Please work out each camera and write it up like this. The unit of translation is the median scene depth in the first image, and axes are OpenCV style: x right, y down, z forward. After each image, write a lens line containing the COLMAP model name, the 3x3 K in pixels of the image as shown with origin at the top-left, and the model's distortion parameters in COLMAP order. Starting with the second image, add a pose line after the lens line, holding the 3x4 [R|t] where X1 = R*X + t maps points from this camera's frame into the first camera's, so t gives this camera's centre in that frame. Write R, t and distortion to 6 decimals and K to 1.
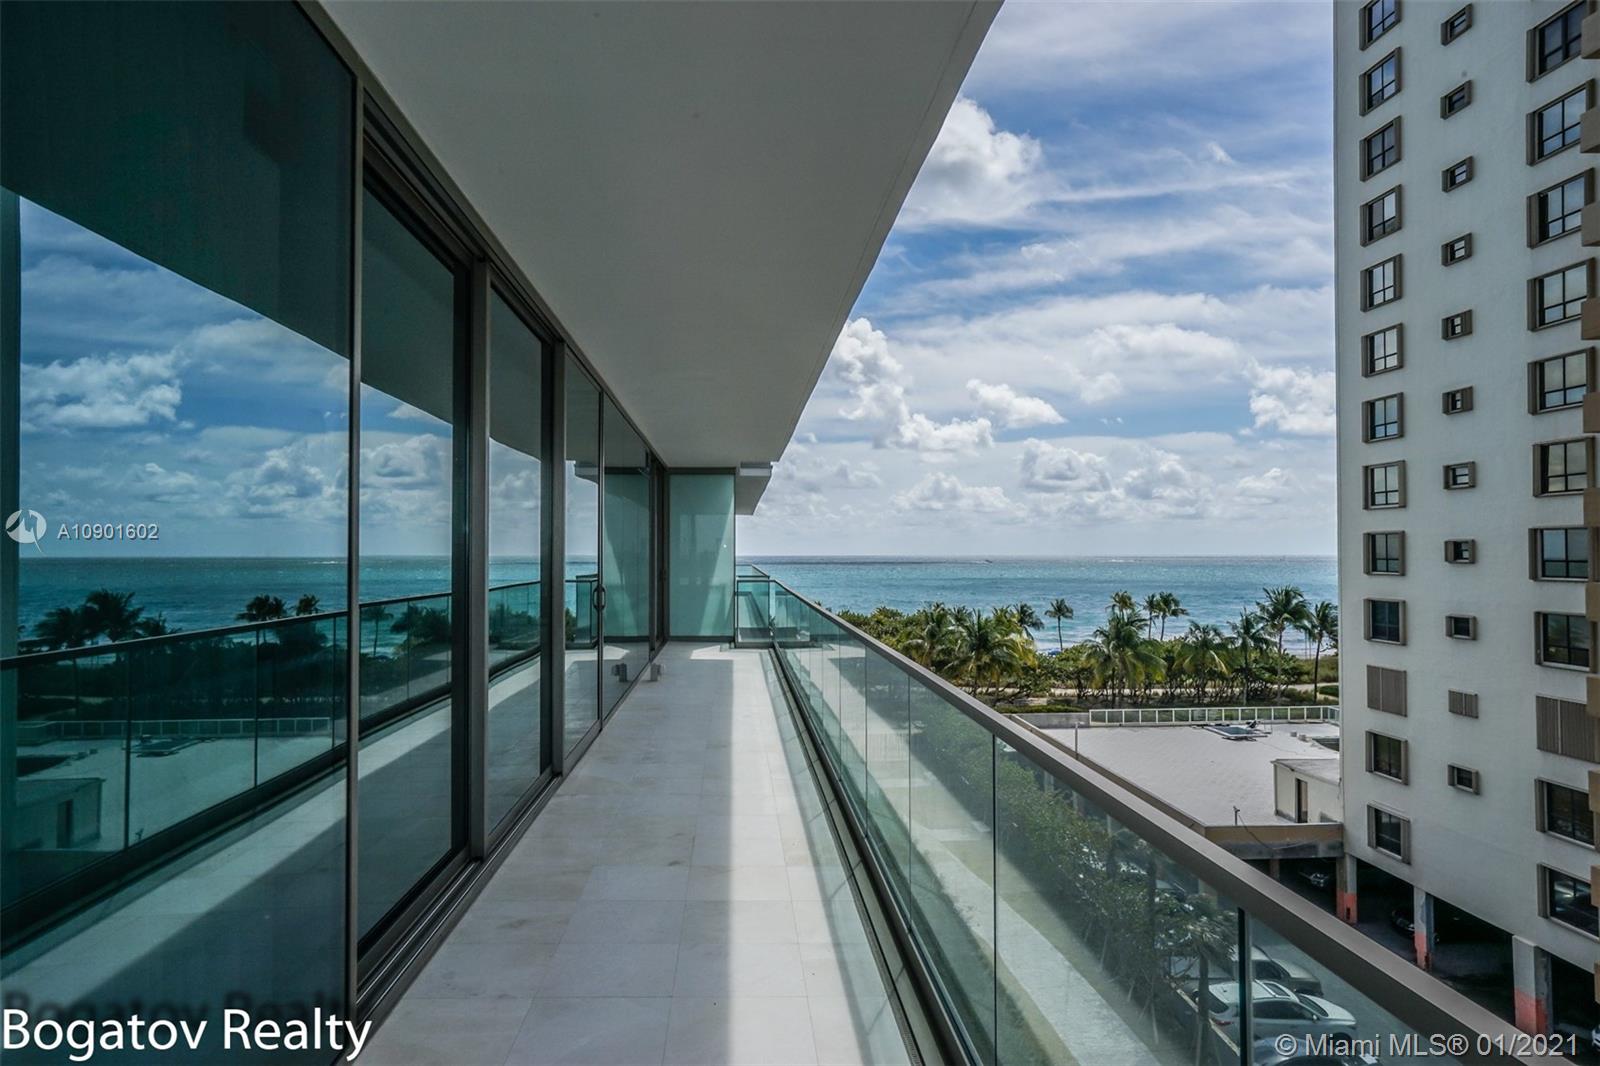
lens RADIAL K [[994.4, 0, 798.7], [0, 994.4, 531.1], [0, 0, 1]] dist [0.175000, 0.000232]
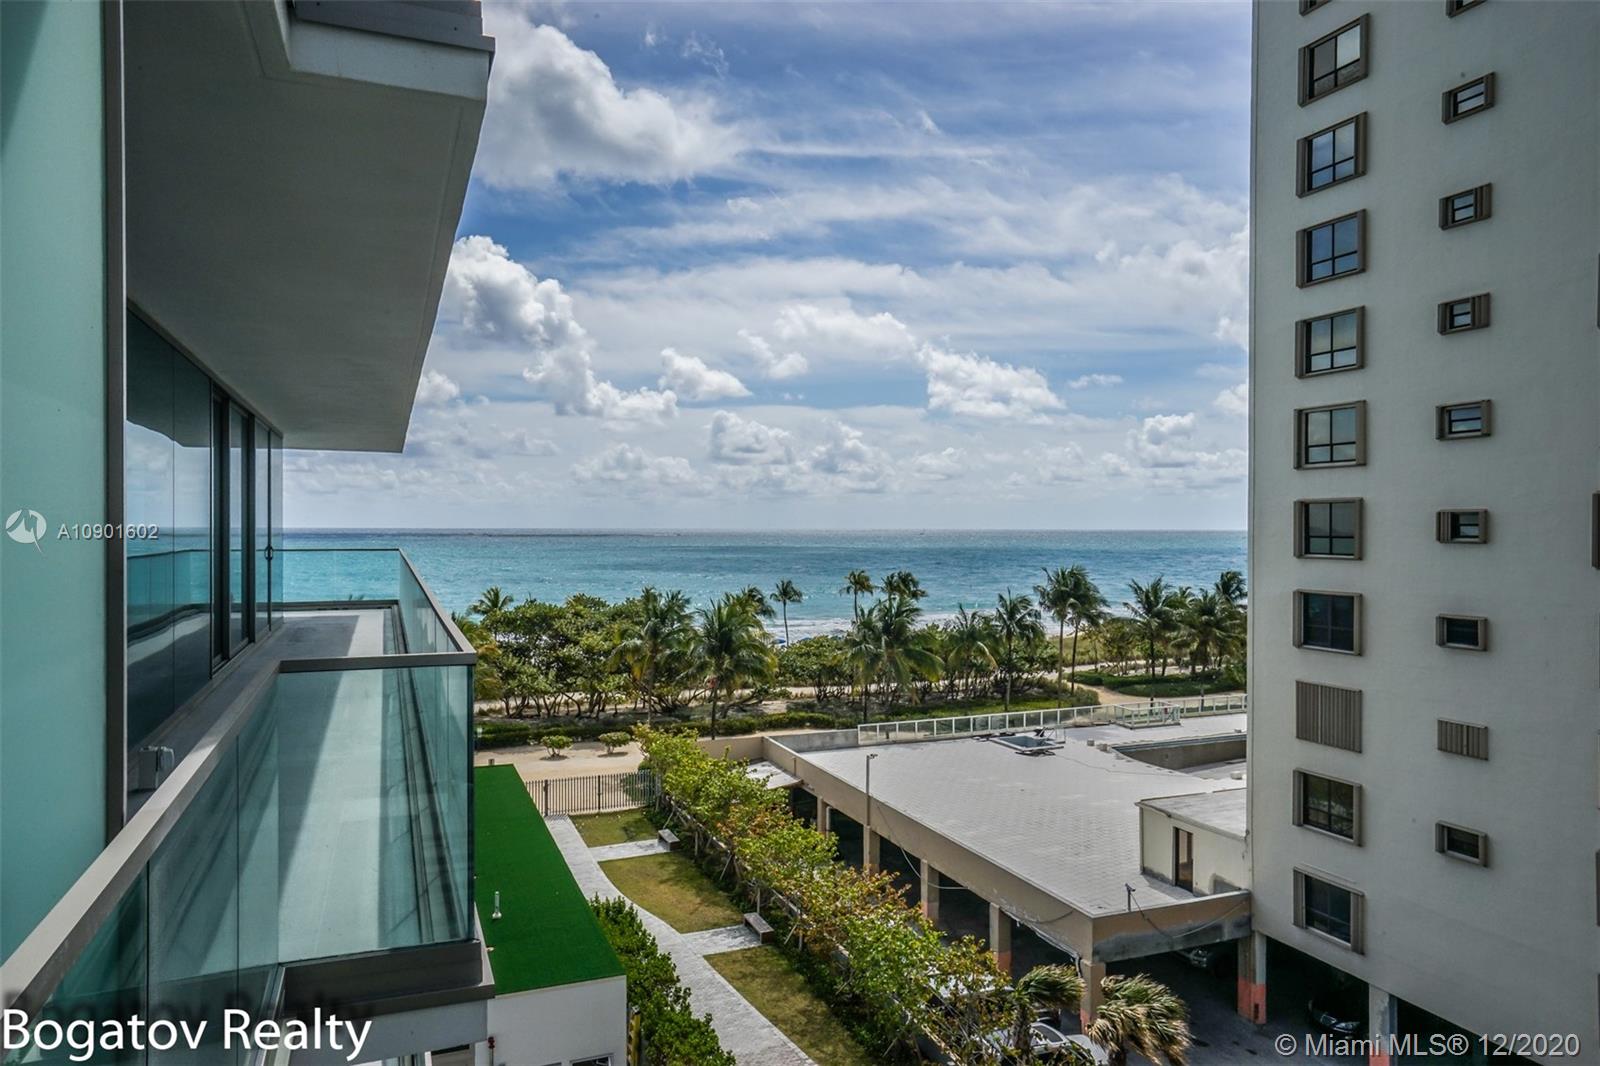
lens RADIAL K [[1054.5, 0, 800.0], [0, 1054.5, 533.0], [0, 0, 1]] dist [-0.200621, 0.218708]
pose [[0.953931, 0.004107, 0.299999, -0.000945], [-0.012628, 0.999570, 0.026472, 0.004005], [-0.299761, -0.029041, 0.953572, 0.174007]]
